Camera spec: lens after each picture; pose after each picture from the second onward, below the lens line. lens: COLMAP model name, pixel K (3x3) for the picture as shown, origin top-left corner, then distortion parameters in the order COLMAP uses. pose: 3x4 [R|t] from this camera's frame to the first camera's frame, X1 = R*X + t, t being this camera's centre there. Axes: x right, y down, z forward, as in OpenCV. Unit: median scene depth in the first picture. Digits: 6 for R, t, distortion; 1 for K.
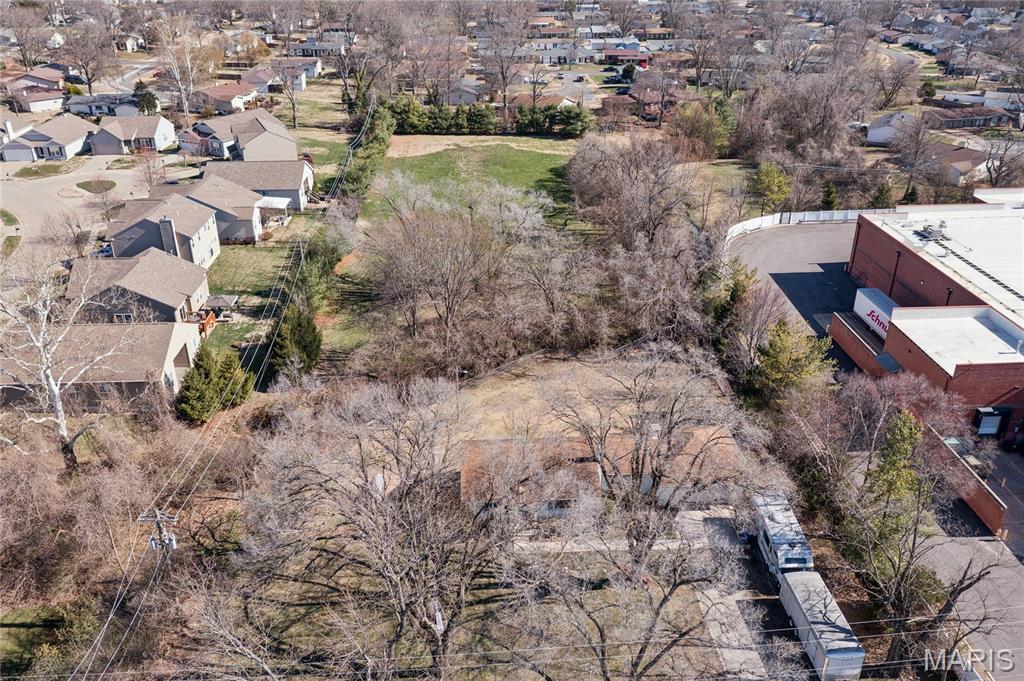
lens RADIAL K [[823.2, 0, 511.6], [0, 823.2, 338.8], [0, 0, 1]] dist [0.011847, -0.006834]
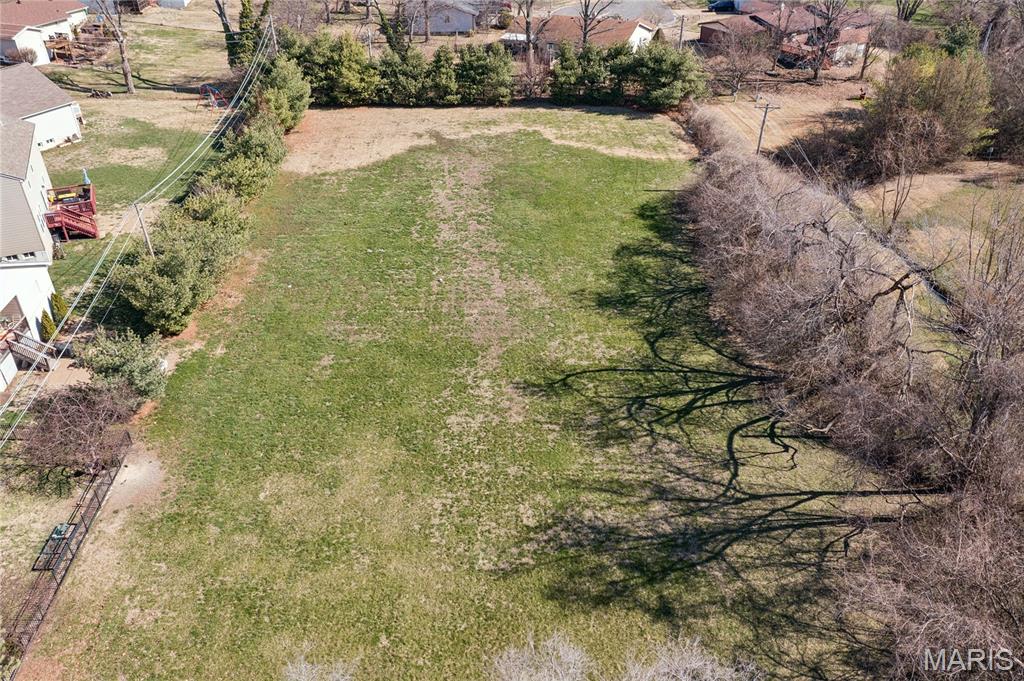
lens RADIAL K [[823.2, 0, 511.4], [0, 823.2, 341.7], [0, 0, 1]] dist [0.011847, -0.006834]
pose [[0.999972, -0.005107, -0.005443, -0.018254], [0.005725, 0.992726, 0.120258, -0.164932], [0.004789, -0.120286, 0.992728, 0.475570]]
